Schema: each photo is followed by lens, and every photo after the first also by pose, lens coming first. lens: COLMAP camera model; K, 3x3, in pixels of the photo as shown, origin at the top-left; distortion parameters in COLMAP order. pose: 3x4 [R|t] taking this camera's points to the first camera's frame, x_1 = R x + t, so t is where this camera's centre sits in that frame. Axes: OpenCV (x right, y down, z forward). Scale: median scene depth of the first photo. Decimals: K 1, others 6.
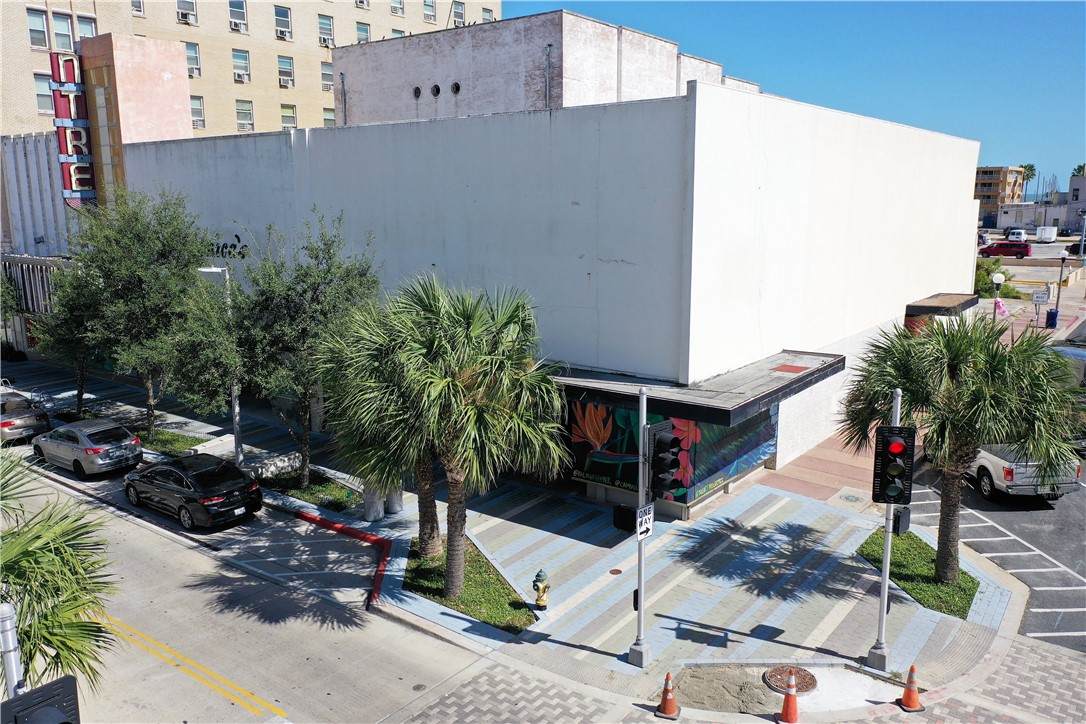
lens RADIAL K [[862.1, 0, 541.5], [0, 862.1, 361.2], [0, 0, 1]] dist [0.008142, -0.008948]
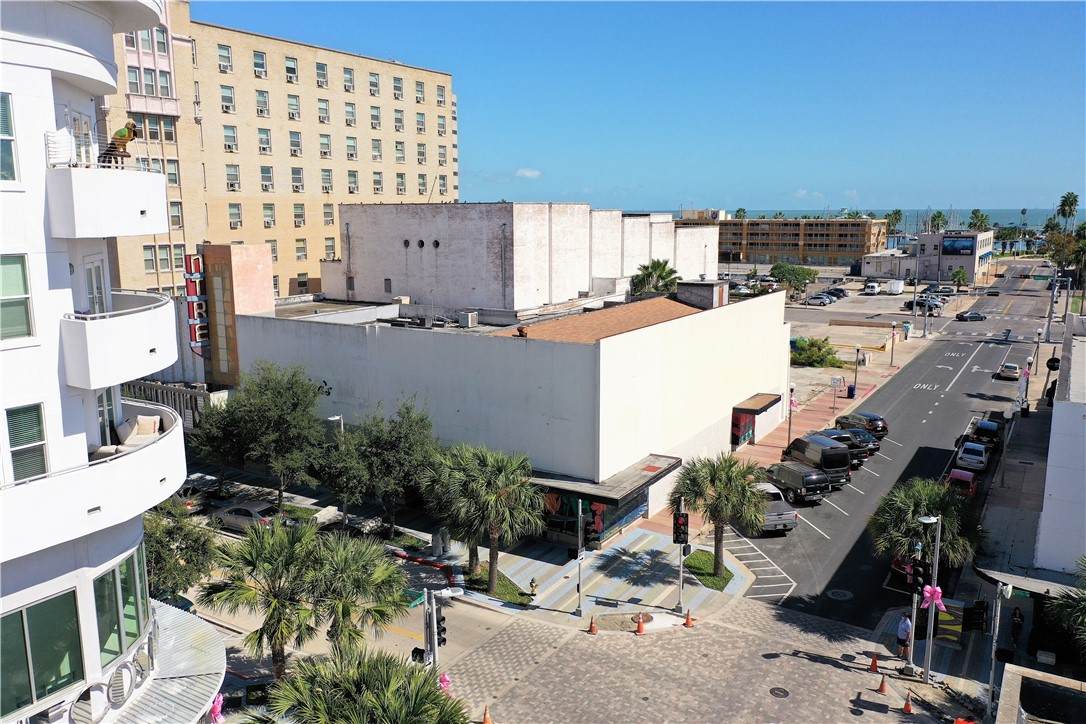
lens RADIAL K [[862.1, 0, 545.0], [0, 862.1, 361.1], [0, 0, 1]] dist [0.008142, -0.008948]
pose [[0.994885, -0.015956, 0.099748, -0.126162], [0.017609, 0.999721, -0.015715, -0.188679], [-0.099469, 0.017391, 0.994889, -0.825747]]
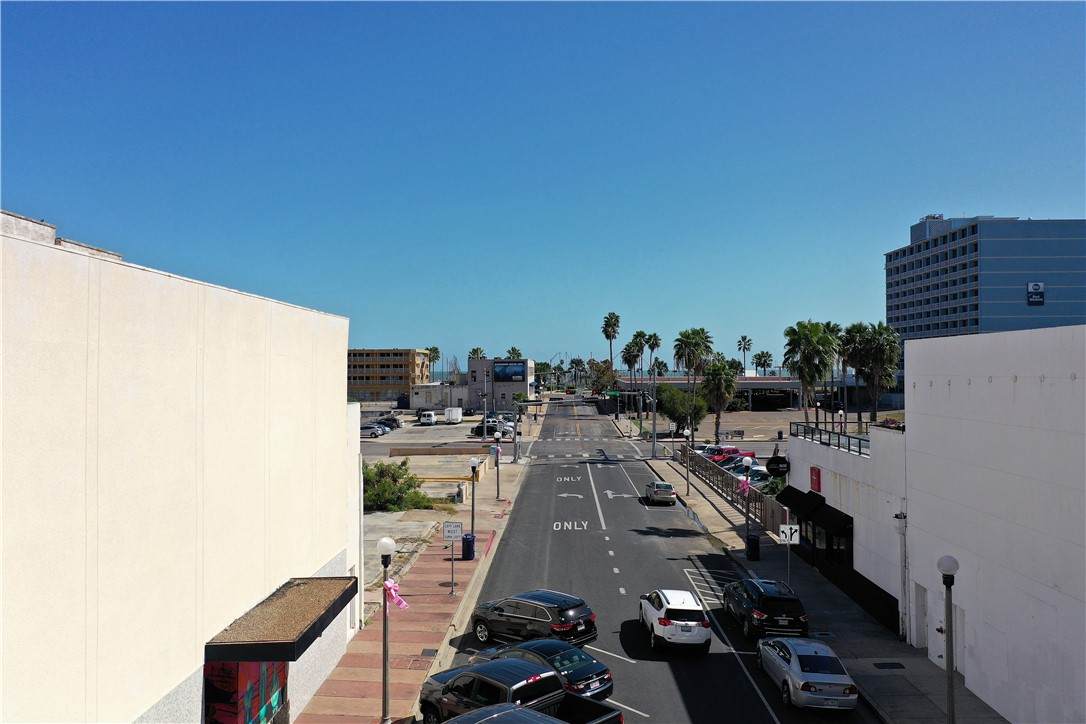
lens RADIAL K [[862.1, 0, 540.0], [0, 862.1, 362.7], [0, 0, 1]] dist [0.008142, -0.008948]
pose [[0.811322, 0.004591, 0.584581, 0.419925], [0.112610, 0.980014, -0.163984, -0.167976], [-0.573651, 0.198874, 0.794590, 0.697555]]
